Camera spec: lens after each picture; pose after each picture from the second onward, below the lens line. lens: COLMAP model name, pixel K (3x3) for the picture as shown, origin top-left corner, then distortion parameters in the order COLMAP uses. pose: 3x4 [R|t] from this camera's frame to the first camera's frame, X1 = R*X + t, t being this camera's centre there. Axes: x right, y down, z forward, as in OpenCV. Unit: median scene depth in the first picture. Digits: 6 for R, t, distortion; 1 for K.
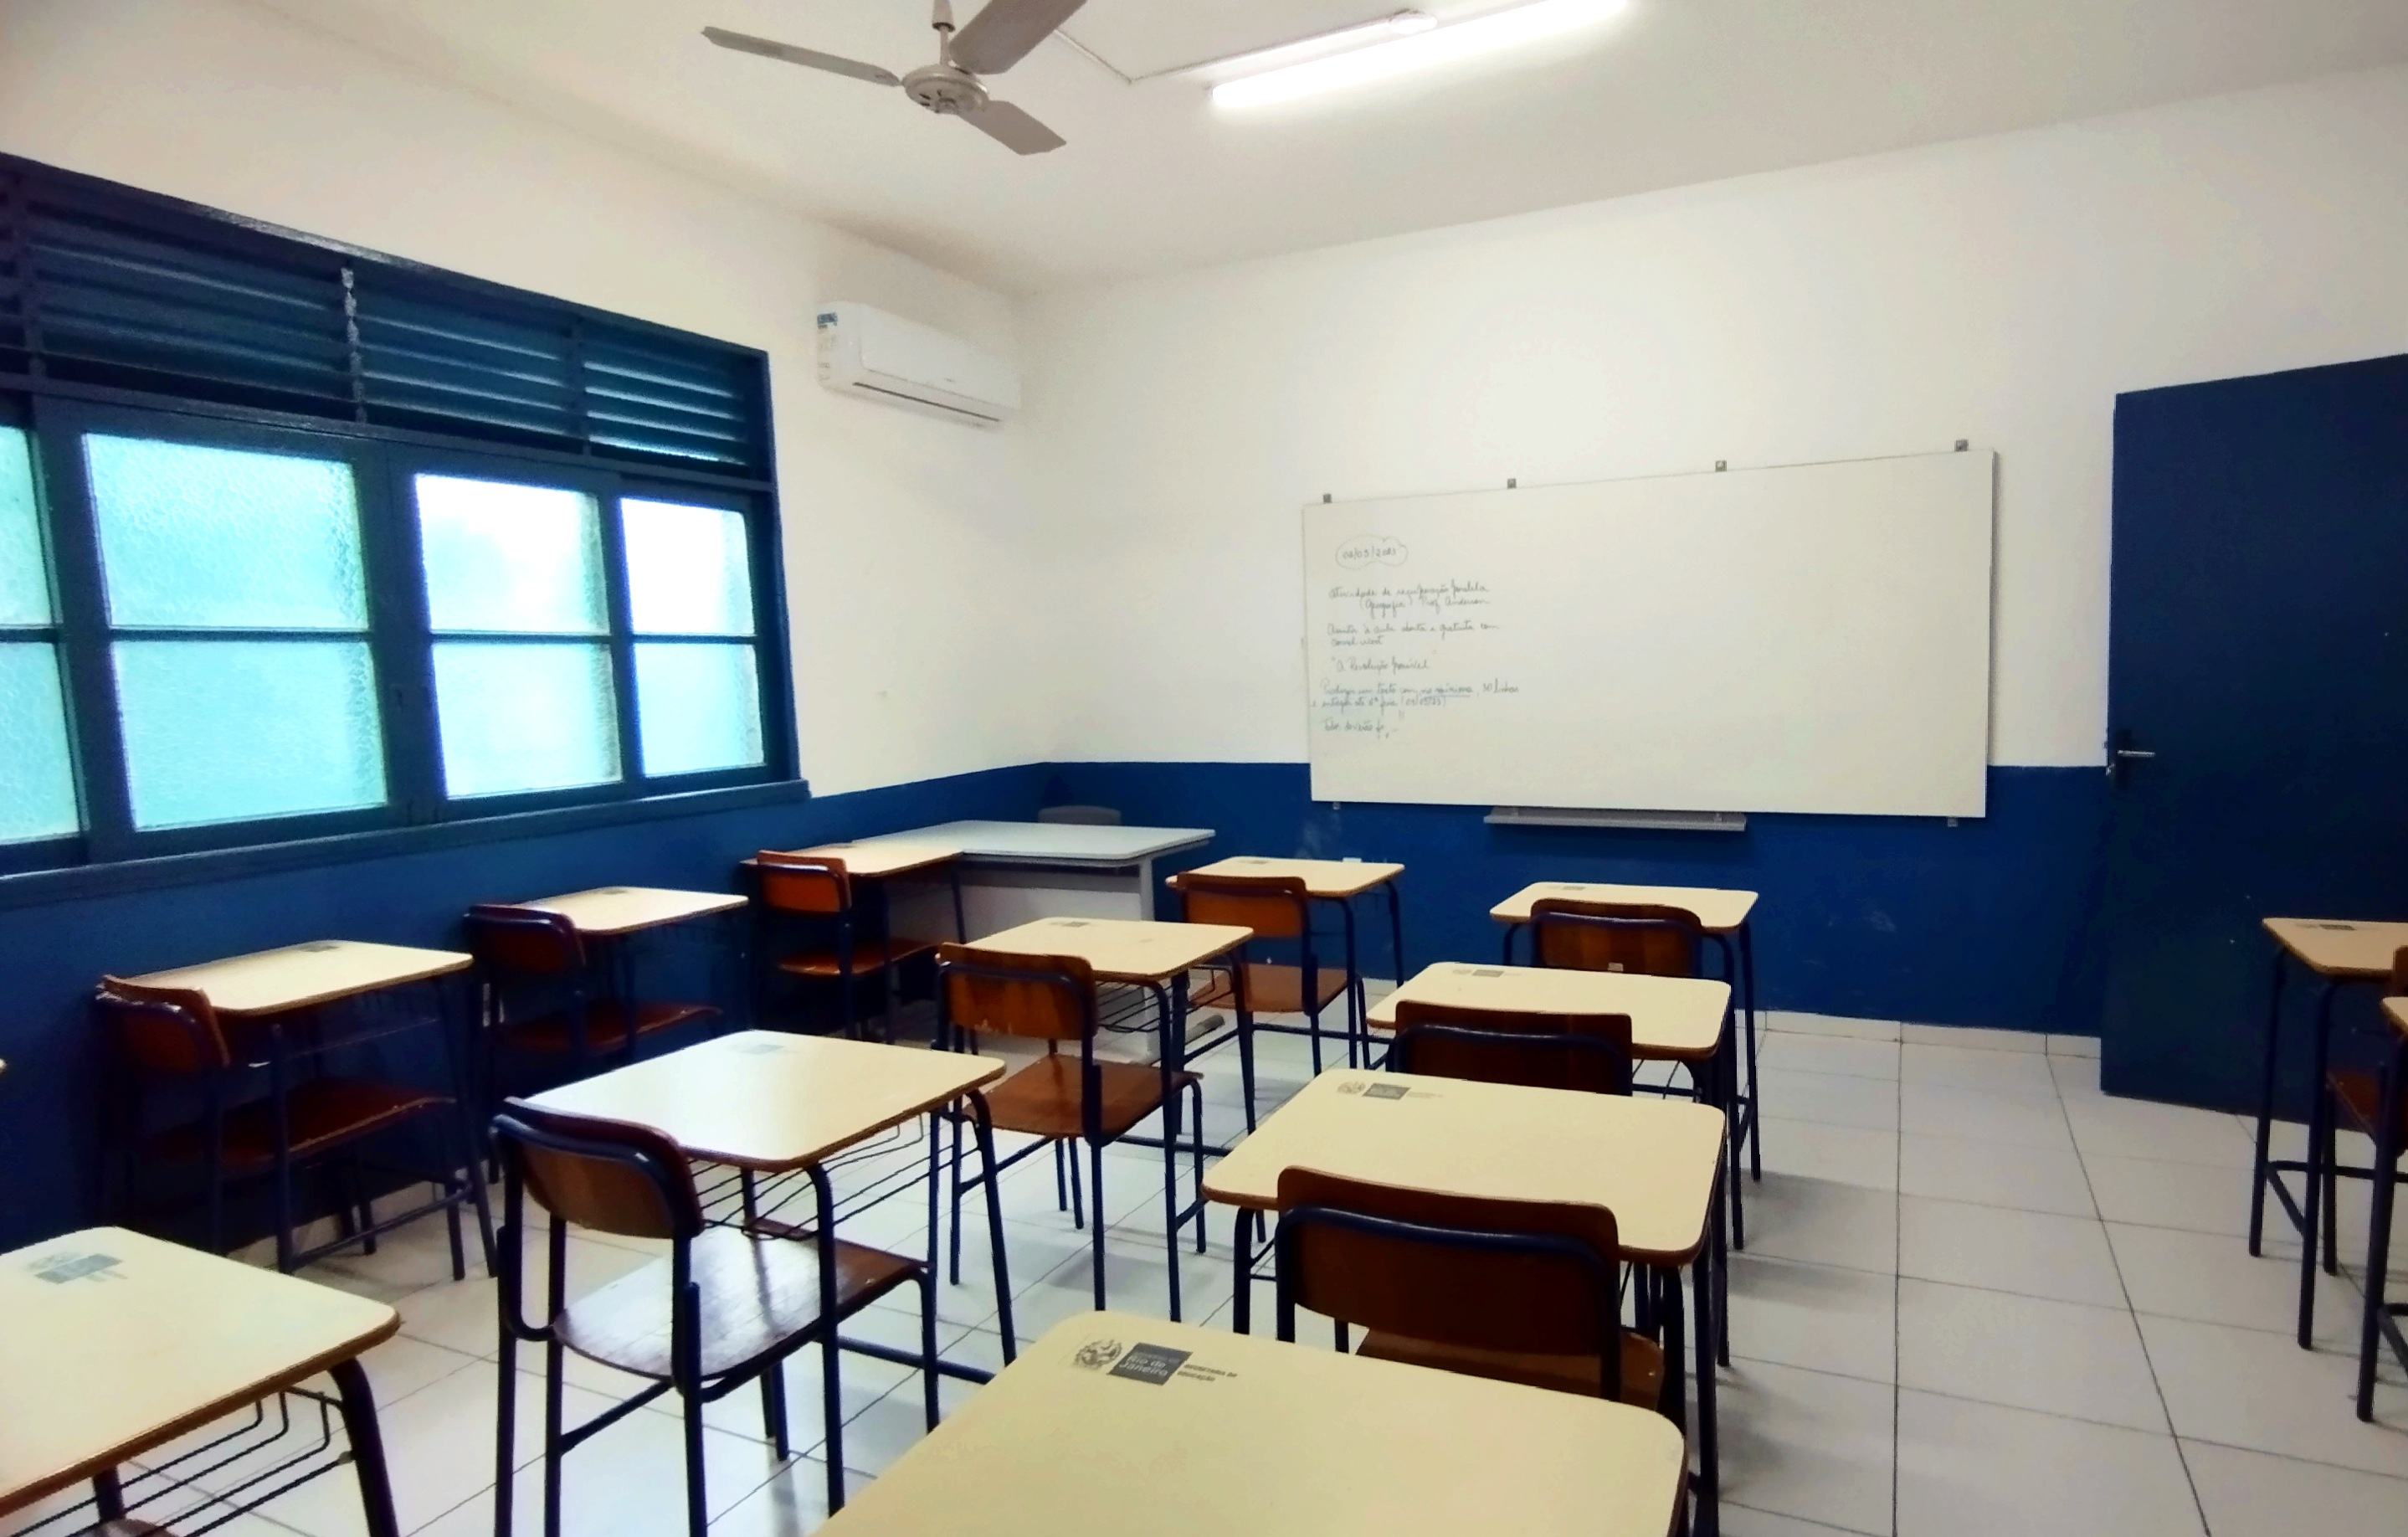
lens RADIAL K [[1432.7, 0, 1204.0], [0, 1432.7, 768.5], [0, 0, 1]] dist [0.005573, 0.000743]
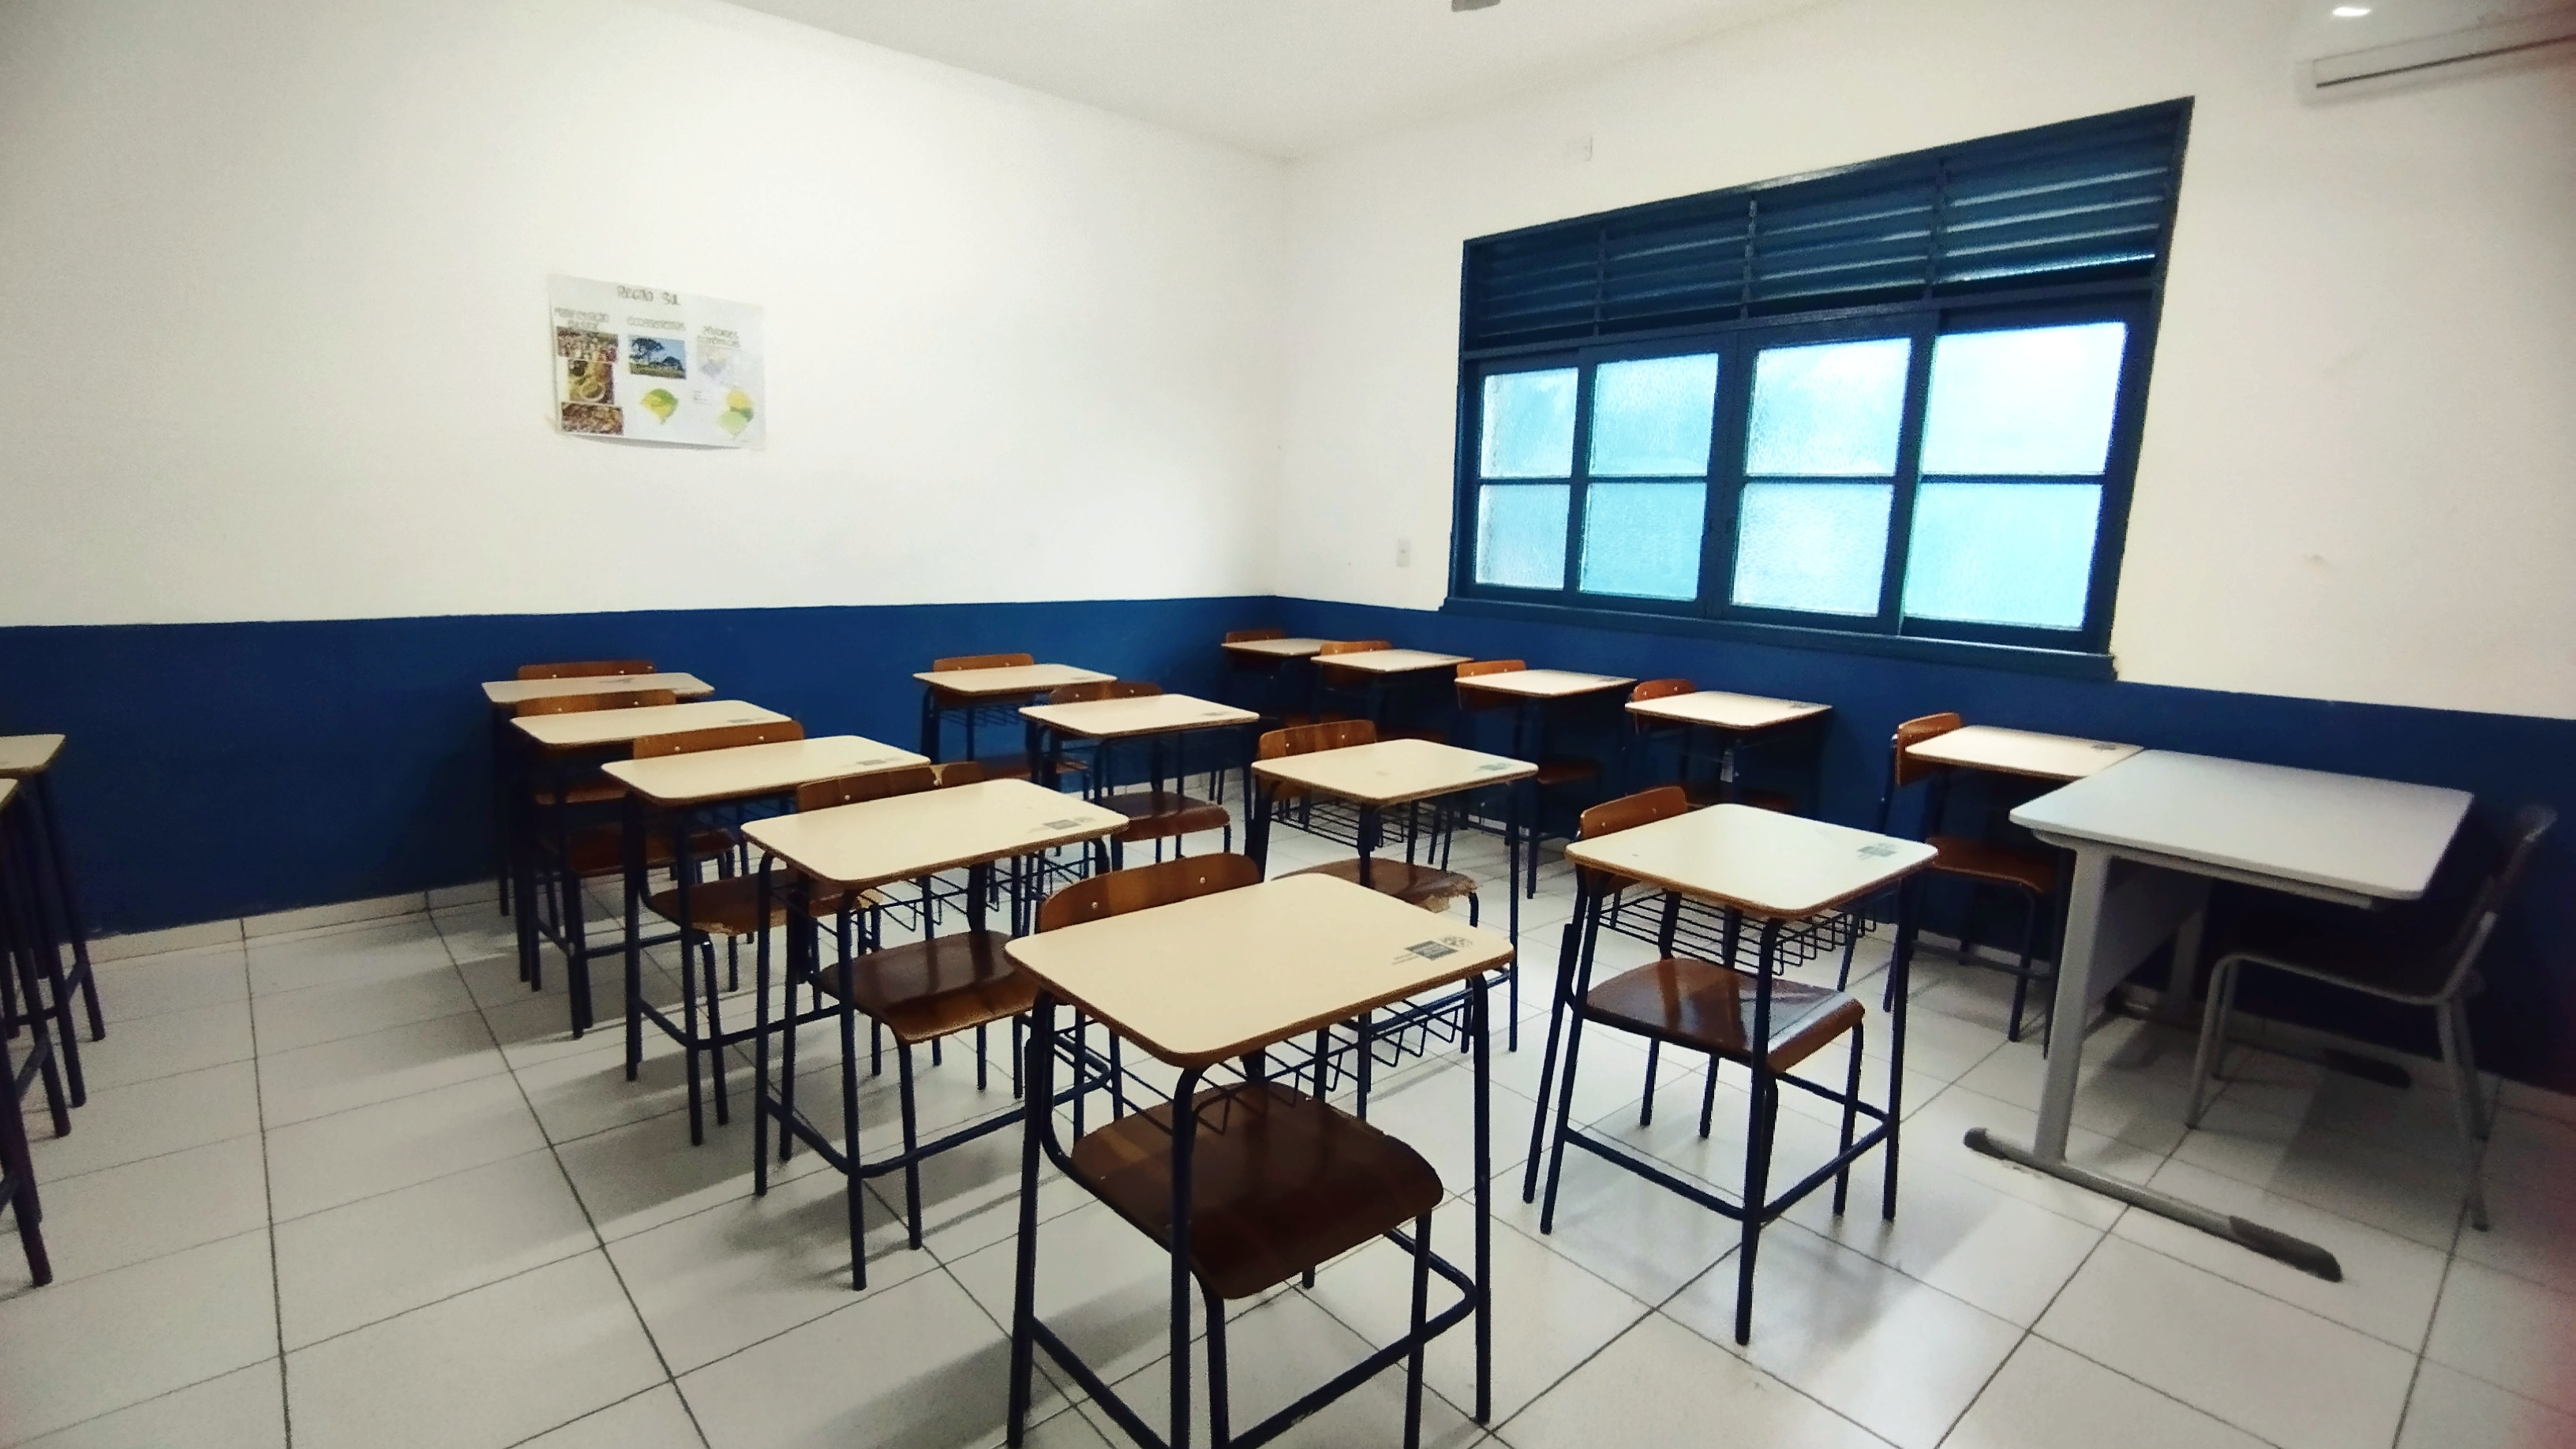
lens RADIAL K [[1127.4, 0, 1288.0], [0, 1127.4, 724.5], [0, 0, 1]] dist [-0.000707, 0.000168]
pose [[-0.359780, 0.193819, -0.912684, 0.562200], [-0.078308, 0.968463, 0.236534, -0.080630], [0.929745, 0.156571, -0.333256, 0.931147]]
